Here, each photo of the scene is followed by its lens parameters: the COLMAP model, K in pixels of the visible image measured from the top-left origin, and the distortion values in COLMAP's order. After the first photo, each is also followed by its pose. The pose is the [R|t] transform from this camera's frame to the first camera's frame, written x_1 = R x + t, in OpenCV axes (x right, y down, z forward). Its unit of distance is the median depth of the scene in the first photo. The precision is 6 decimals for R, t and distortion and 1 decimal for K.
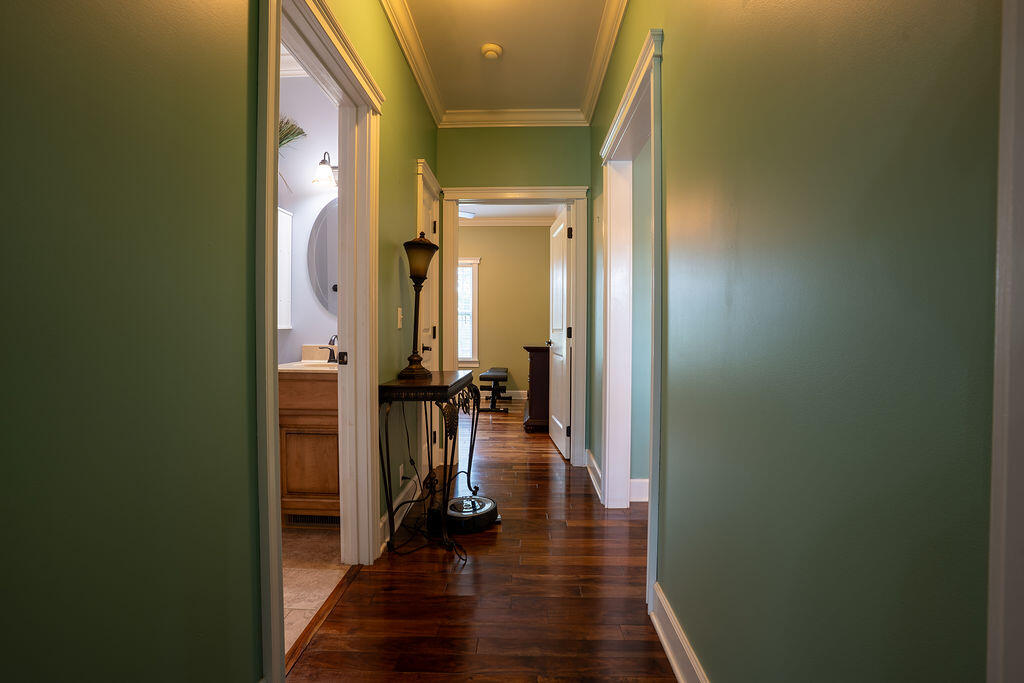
lens RADIAL K [[504.0, 0, 511.4], [0, 504.0, 340.5], [0, 0, 1]] dist [-0.047950, 0.012733]
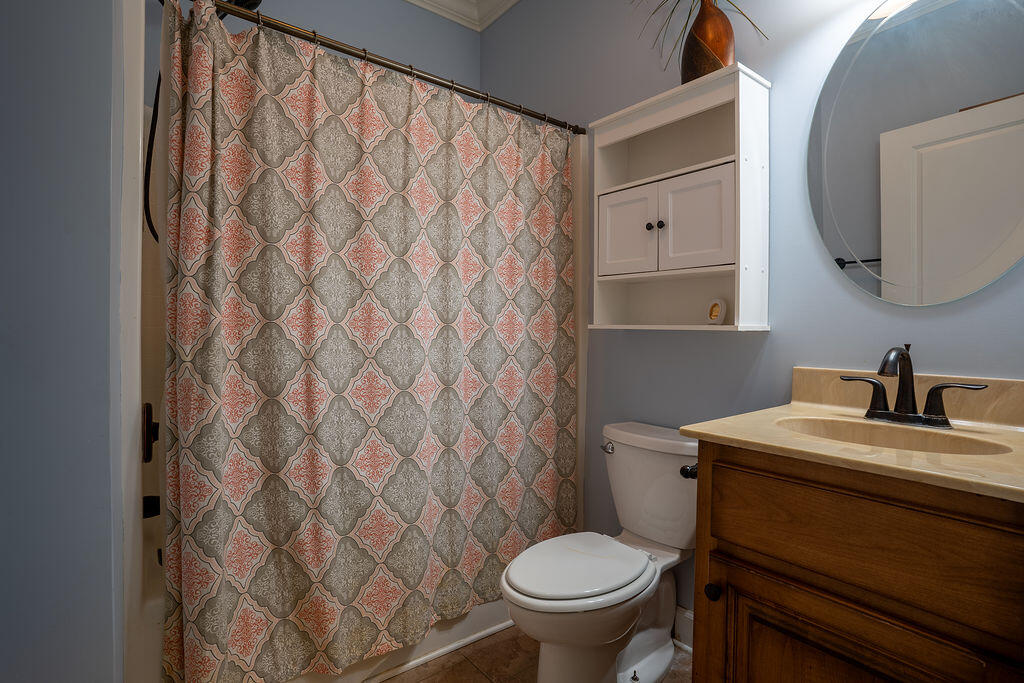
lens RADIAL K [[504.0, 0, 511.1], [0, 504.0, 339.6], [0, 0, 1]] dist [-0.047950, 0.012733]
pose [[0.654143, 0.017534, -0.756168, -0.275535], [-0.018857, 0.999799, 0.006870, -0.013728], [0.756136, 0.009765, 0.654342, 0.581815]]
